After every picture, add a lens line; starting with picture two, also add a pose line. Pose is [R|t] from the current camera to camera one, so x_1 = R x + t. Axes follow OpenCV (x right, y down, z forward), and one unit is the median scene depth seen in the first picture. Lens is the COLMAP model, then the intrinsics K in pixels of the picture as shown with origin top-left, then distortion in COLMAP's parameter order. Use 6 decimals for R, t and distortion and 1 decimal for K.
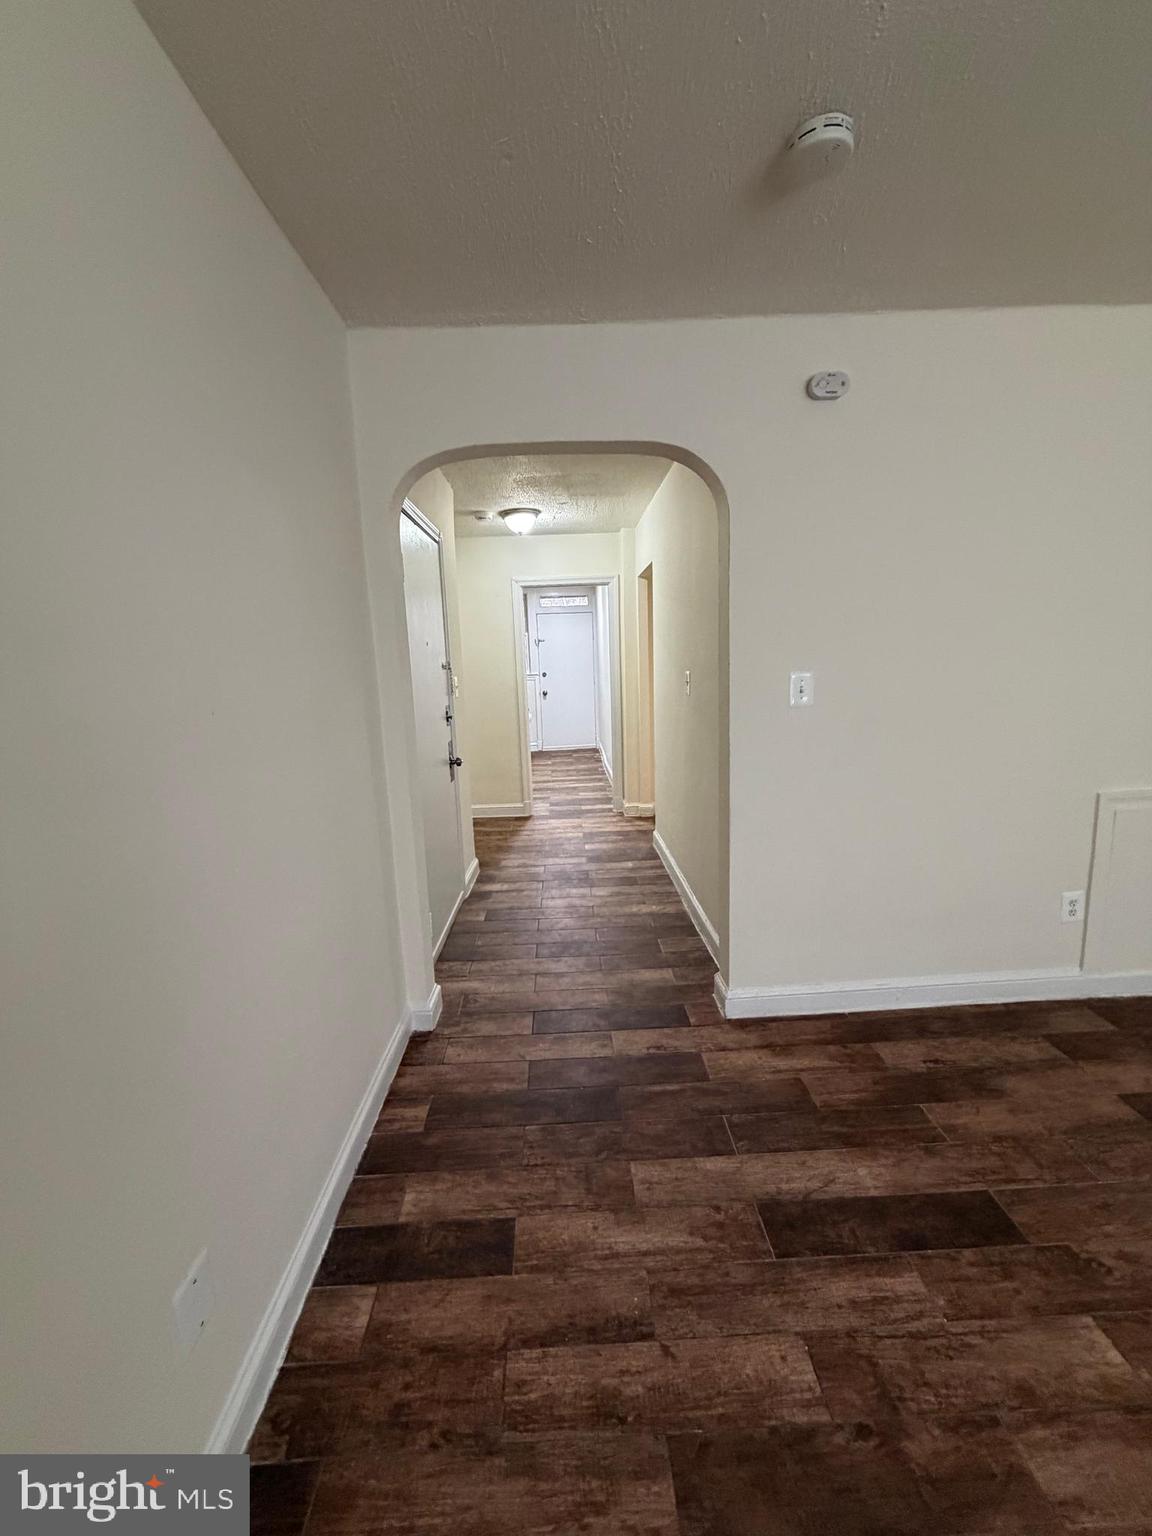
lens RADIAL K [[614.3, 0, 578.9], [0, 614.3, 765.6], [0, 0, 1]] dist [-0.000188, 0.000358]
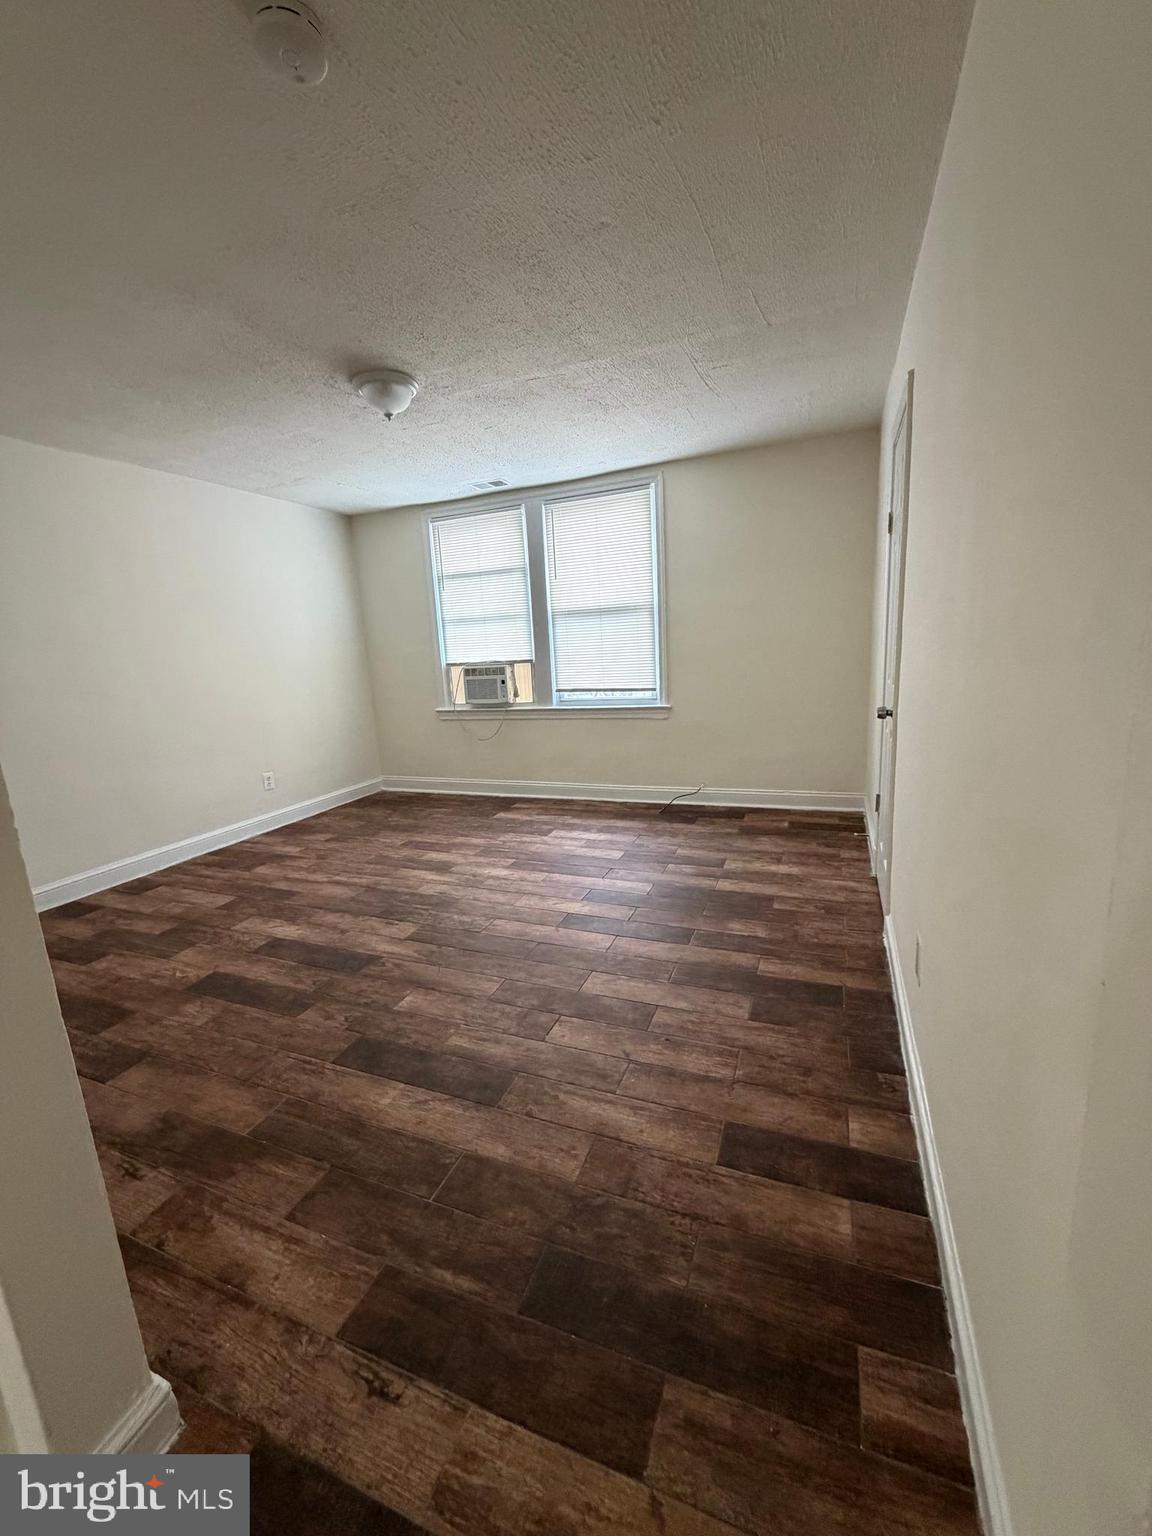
lens RADIAL K [[614.3, 0, 574.5], [0, 614.3, 769.3], [0, 0, 1]] dist [-0.000188, 0.000358]
pose [[-0.908682, 0.004473, 0.417466, -0.303211], [0.155334, 0.931775, 0.328125, -0.187748], [-0.387517, 0.363008, -0.847382, 1.662909]]
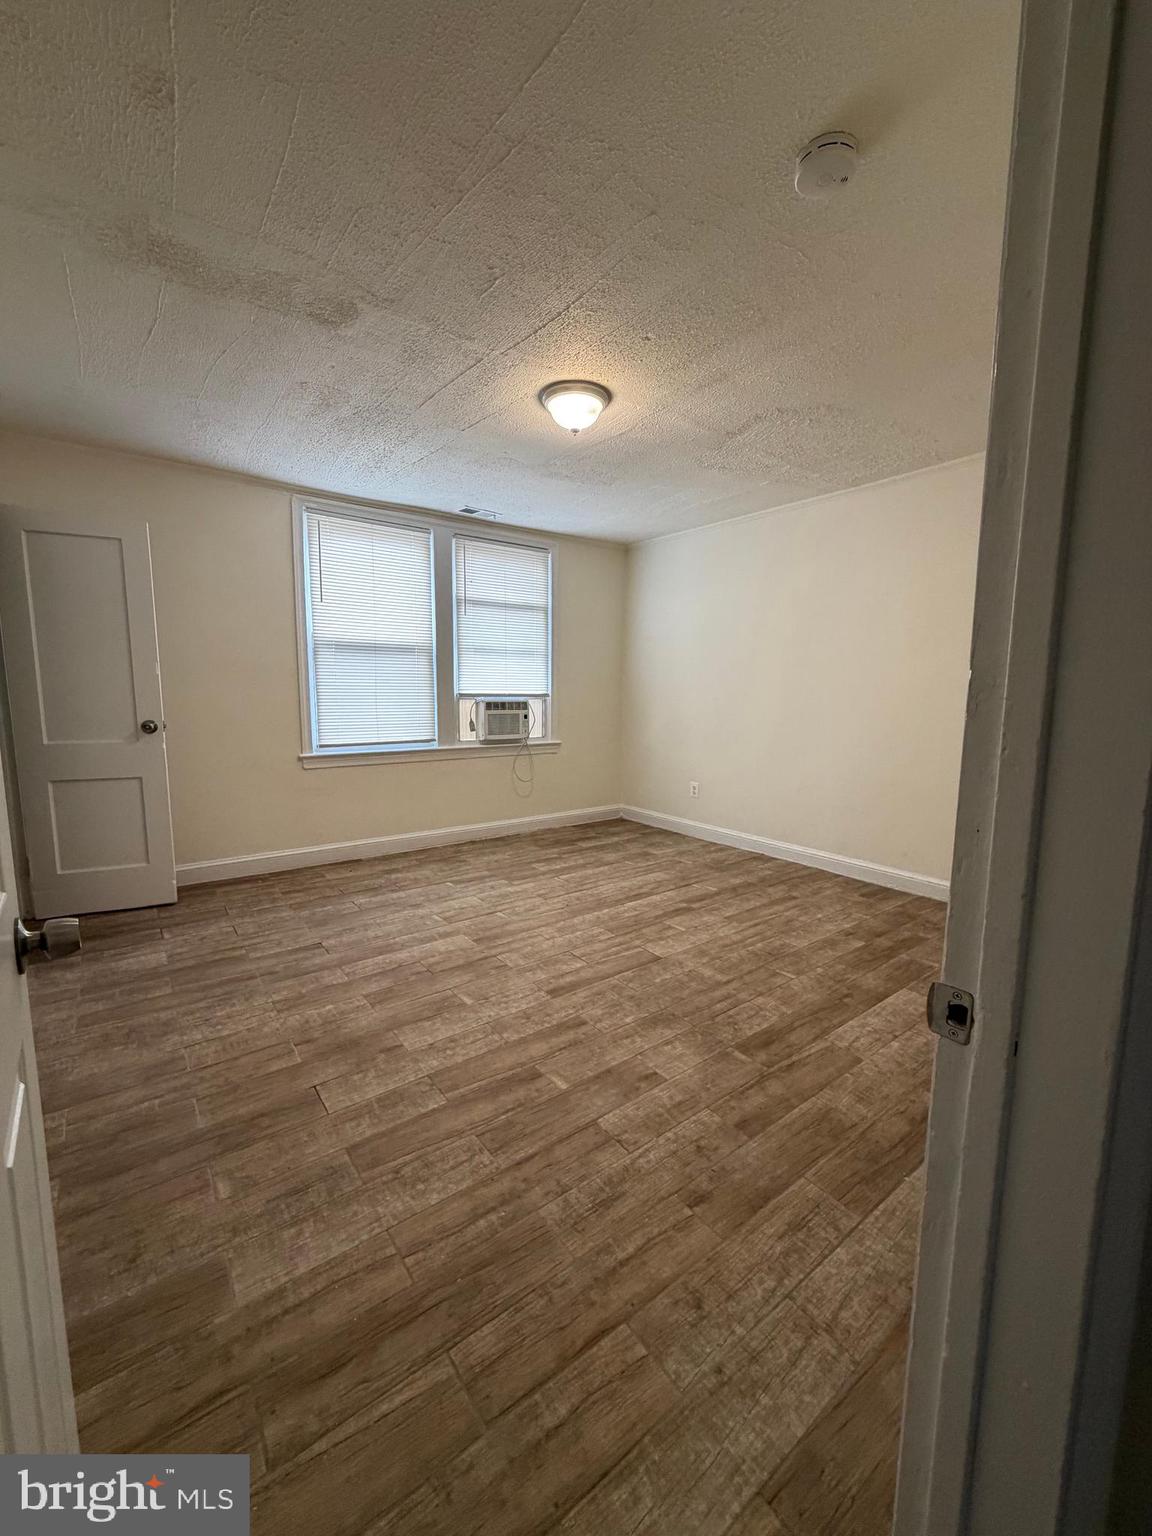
lens RADIAL K [[614.3, 0, 576.5], [0, 614.3, 762.9], [0, 0, 1]] dist [-0.000188, 0.000358]
pose [[-0.806329, 0.094158, -0.583925, 3.051974], [-0.082650, 0.959624, 0.268869, -0.262846], [0.585665, 0.265058, -0.765990, 1.558246]]
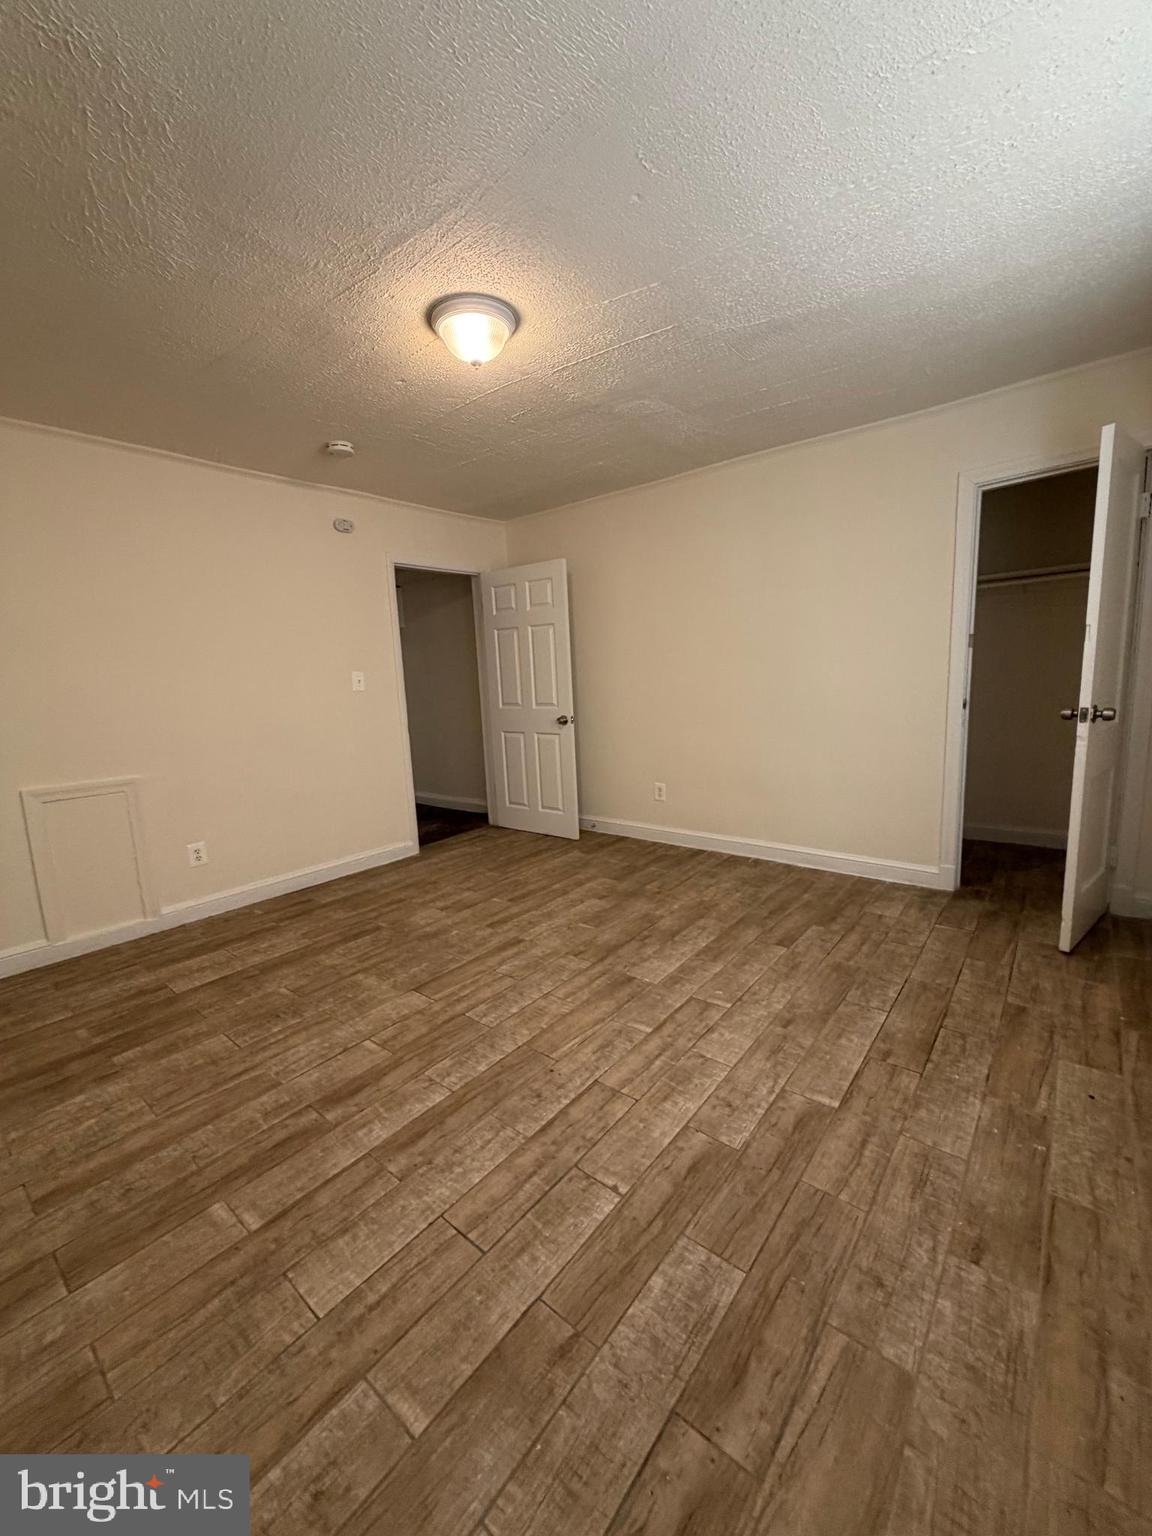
lens RADIAL K [[614.3, 0, 577.5], [0, 614.3, 774.2], [0, 0, 1]] dist [-0.000188, 0.000358]
pose [[0.642282, -0.134929, 0.754499, 1.002890], [0.153720, 0.987059, 0.045661, 0.179596], [-0.750896, 0.086654, 0.654711, -0.937201]]
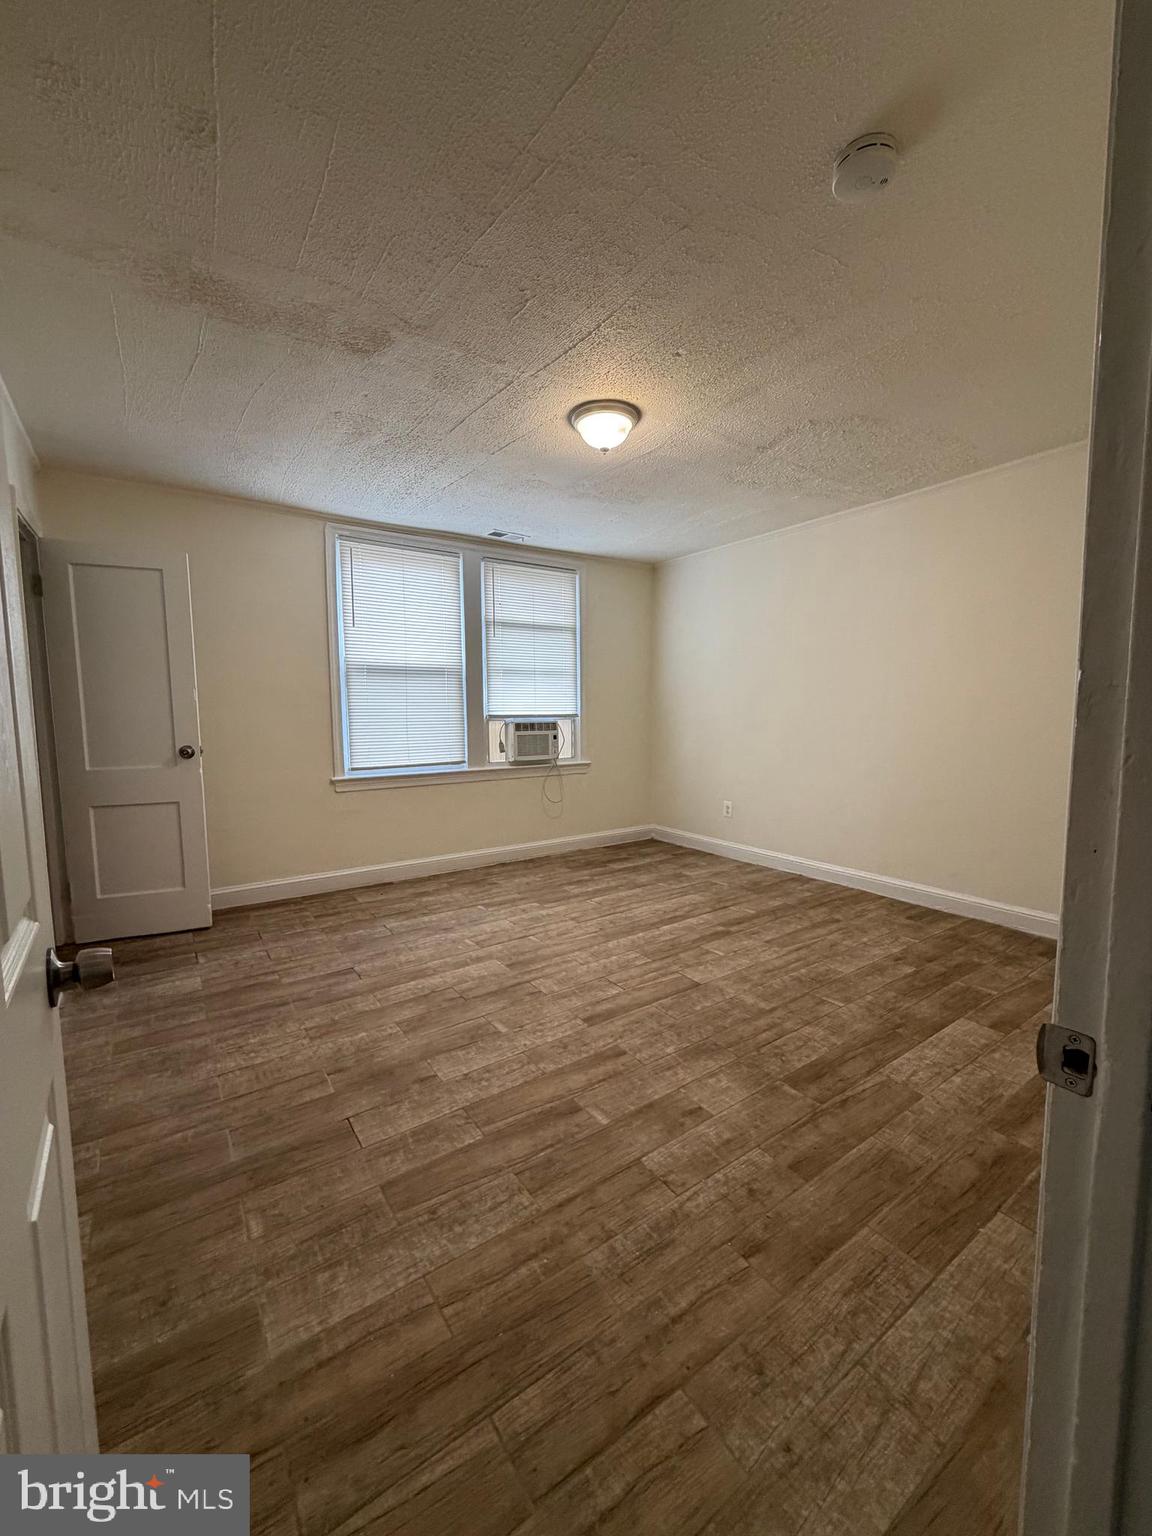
lens RADIAL K [[614.3, 0, 576.6], [0, 614.3, 762.4], [0, 0, 1]] dist [-0.000188, 0.000358]
pose [[-0.829455, 0.084383, -0.552163, 3.050183], [-0.060146, 0.969283, 0.238479, -0.250560], [0.555326, 0.231018, -0.798902, 1.523283]]
